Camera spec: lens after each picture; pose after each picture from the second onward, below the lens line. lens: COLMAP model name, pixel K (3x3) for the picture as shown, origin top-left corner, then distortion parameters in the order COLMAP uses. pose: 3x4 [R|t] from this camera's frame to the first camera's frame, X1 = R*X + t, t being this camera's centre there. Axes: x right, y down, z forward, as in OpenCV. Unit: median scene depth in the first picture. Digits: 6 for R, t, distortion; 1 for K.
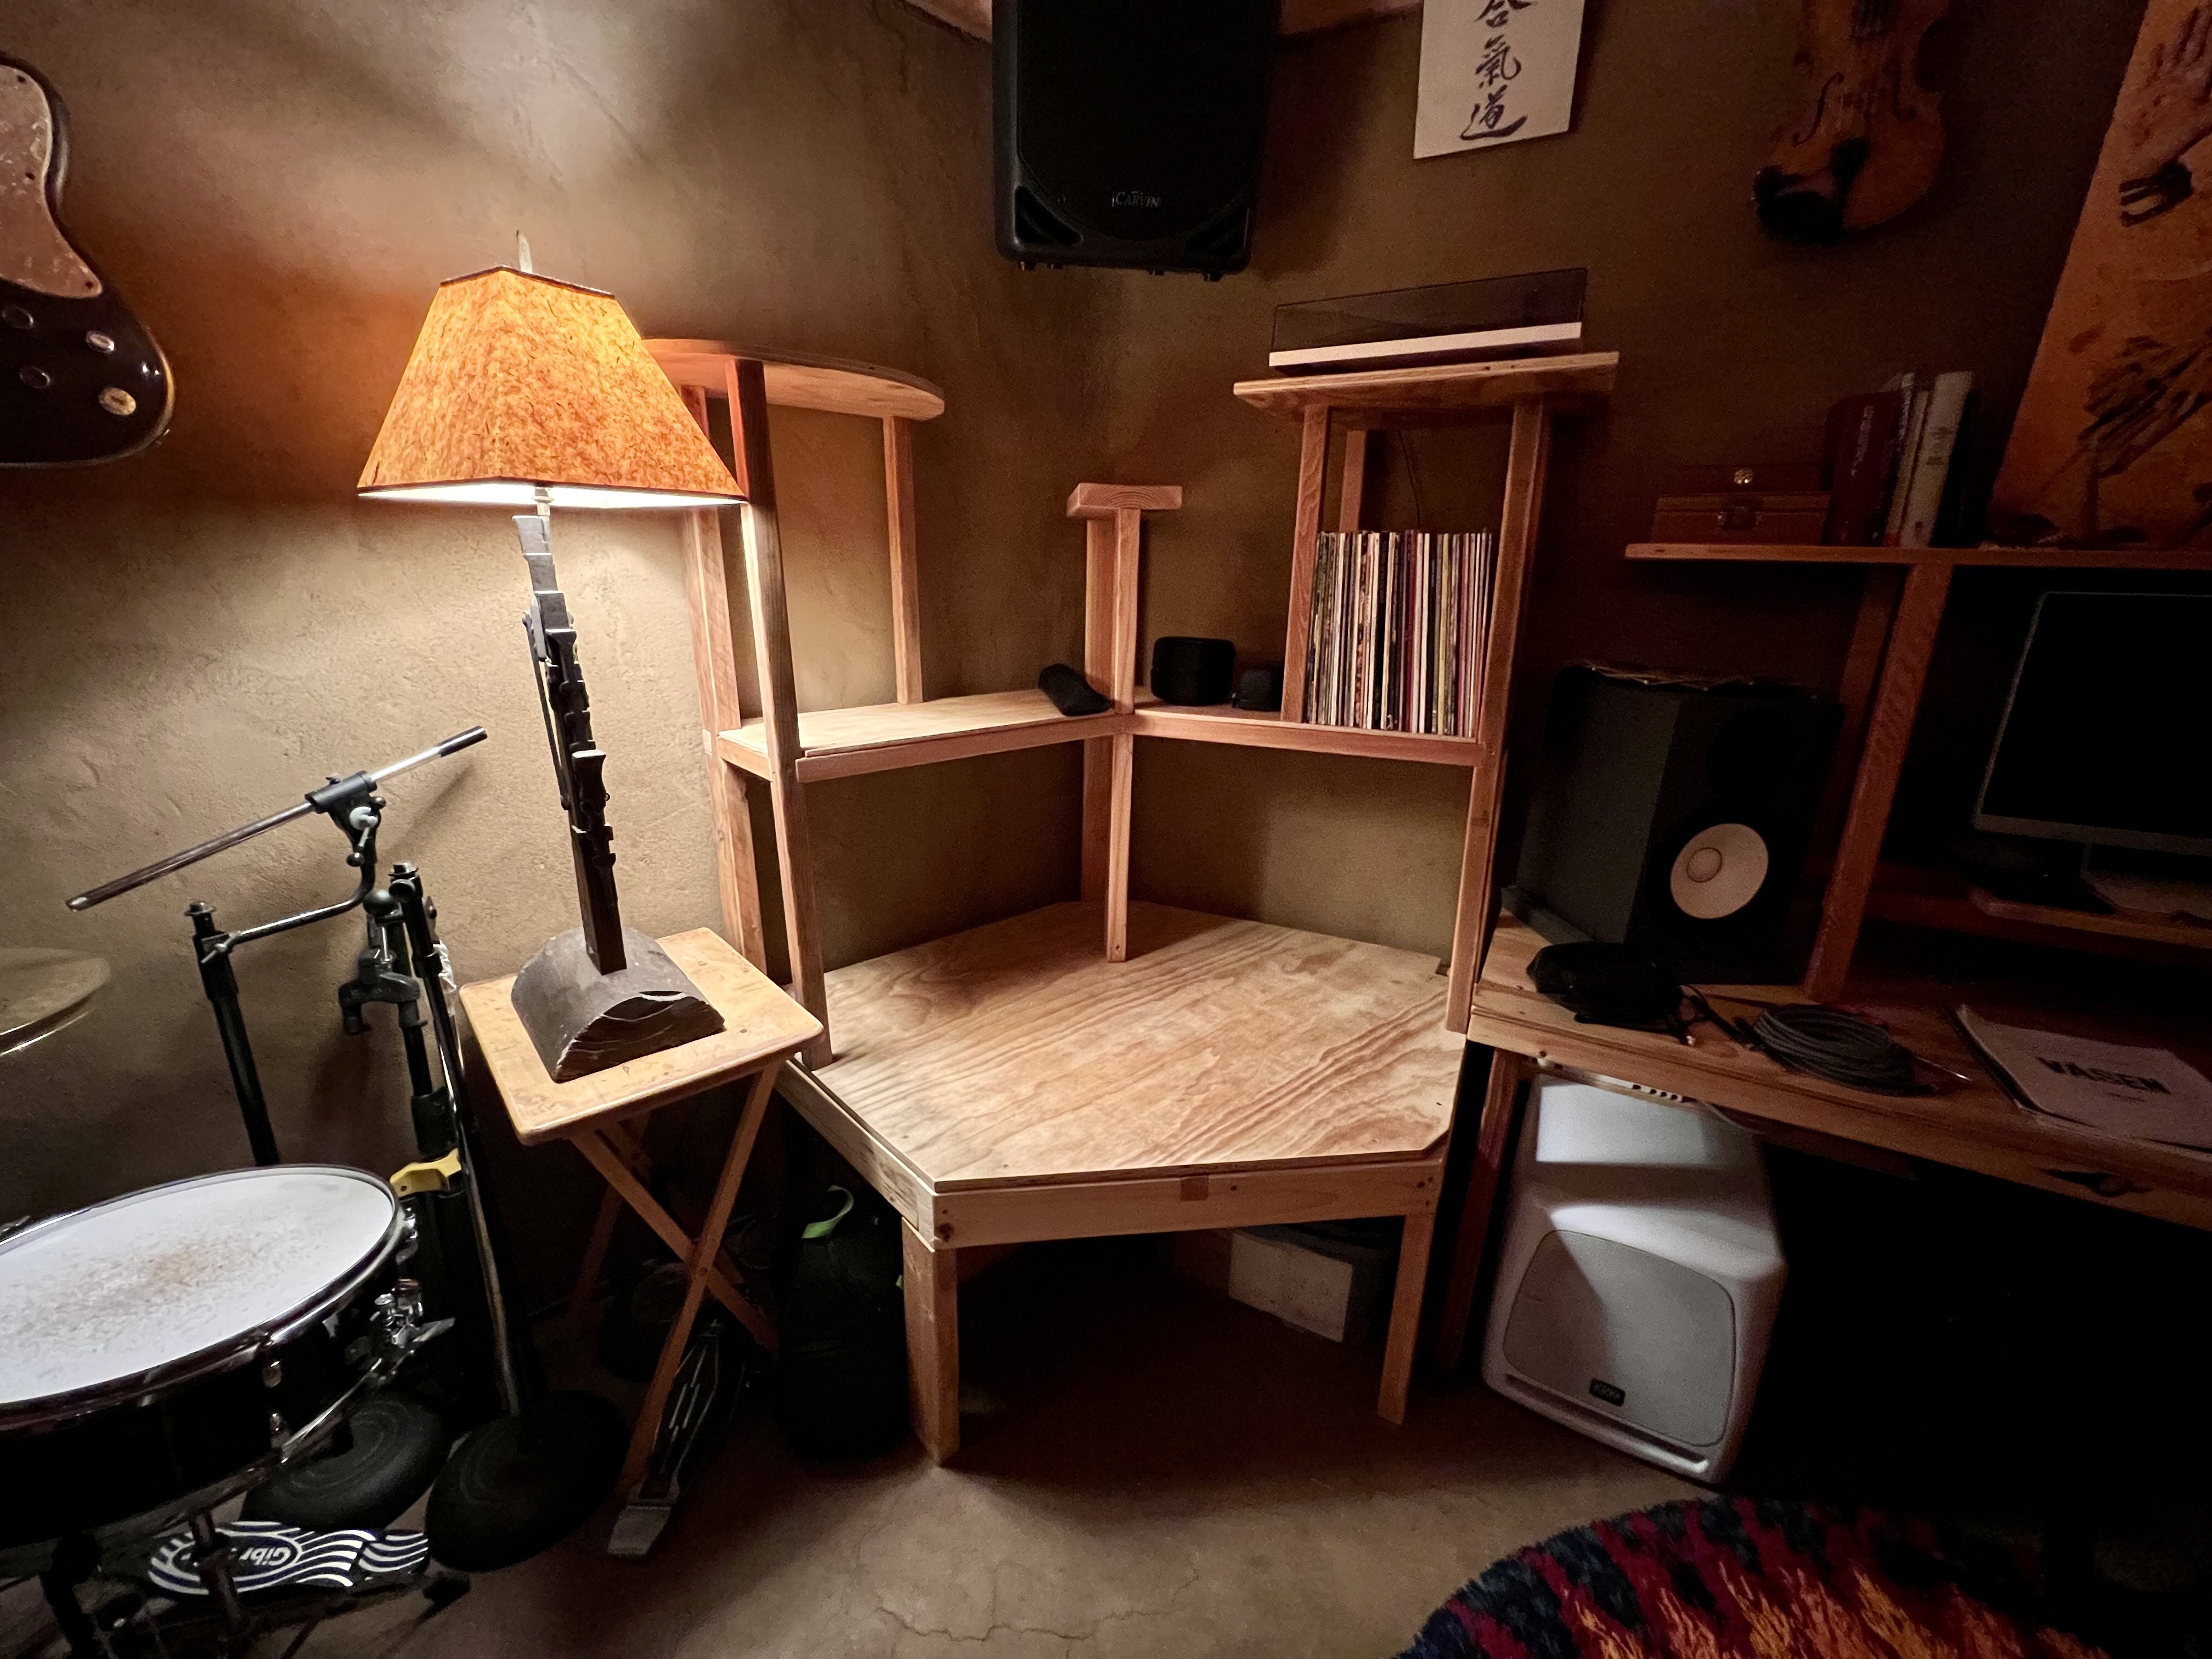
lens RADIAL K [[945.7, 0, 1106.0], [0, 945.7, 829.5], [0, 0, 1]] dist [0.015679, -0.004884]
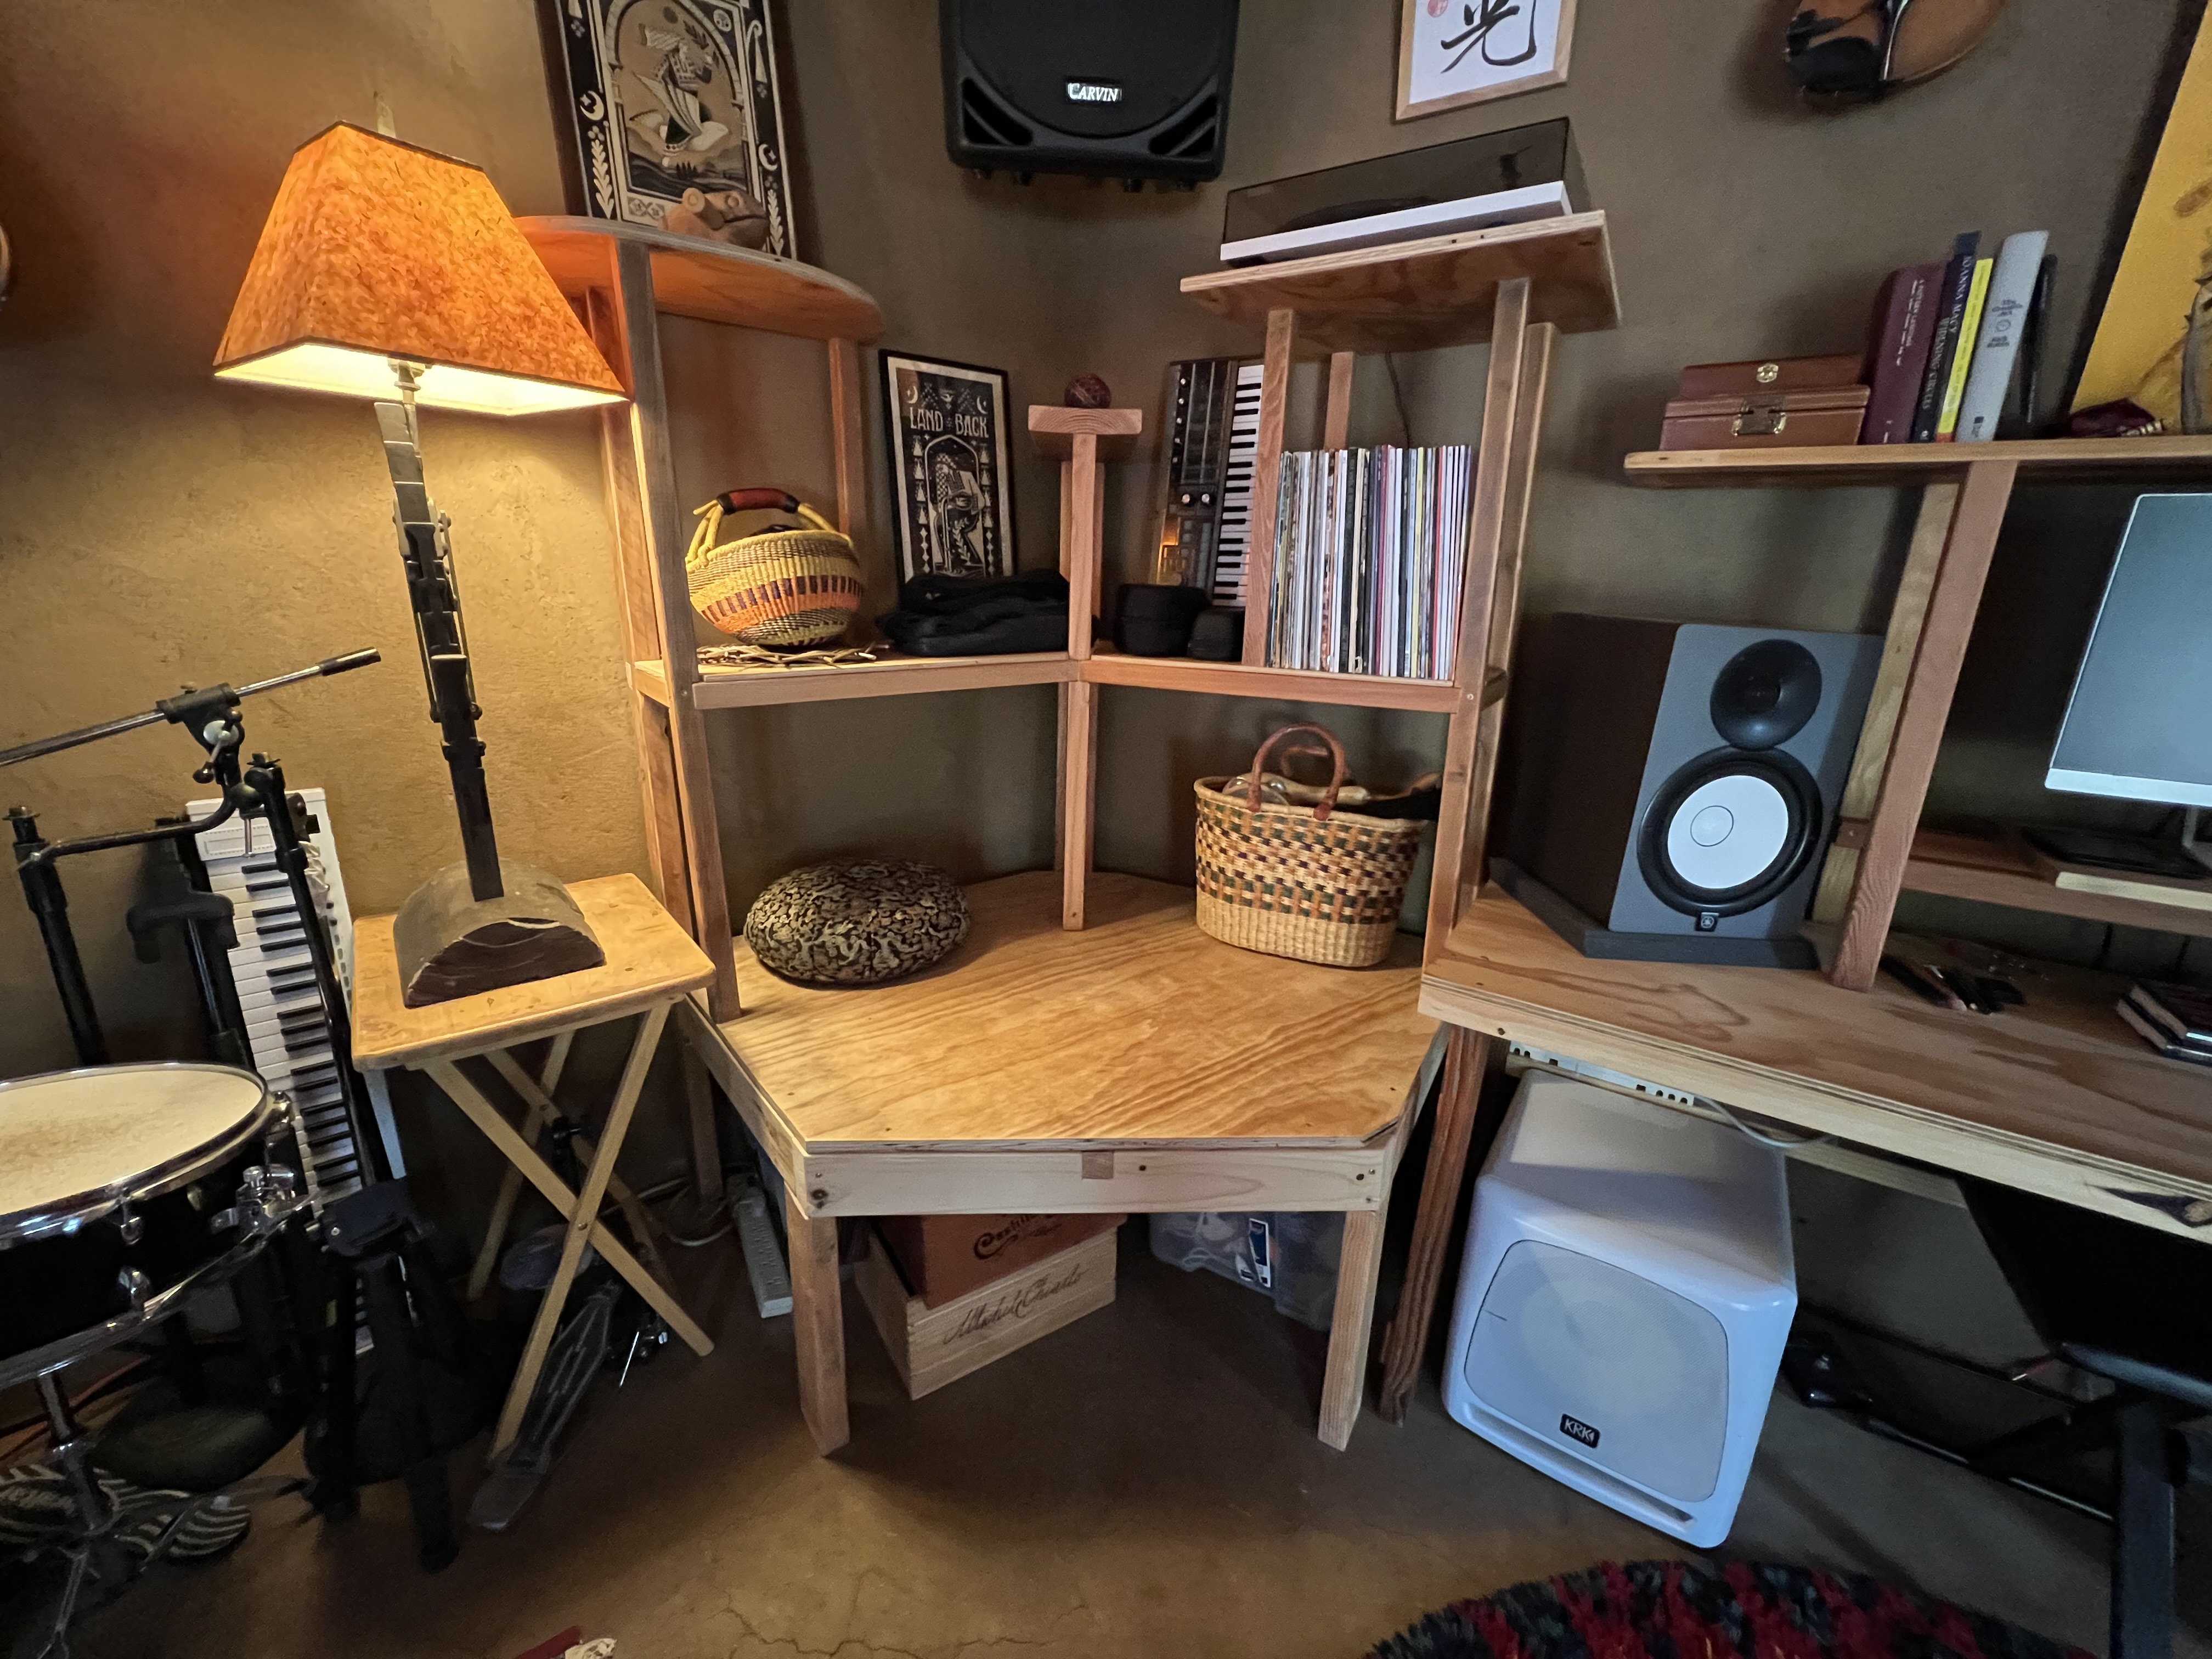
lens RADIAL K [[945.7, 0, 1106.0], [0, 945.7, 829.5], [0, 0, 1]] dist [0.015679, -0.004884]
pose [[0.996603, 0.027503, -0.077629, 0.149177], [-0.028343, 0.999551, -0.009729, 0.064743], [0.077326, 0.011897, 0.996935, 0.098250]]
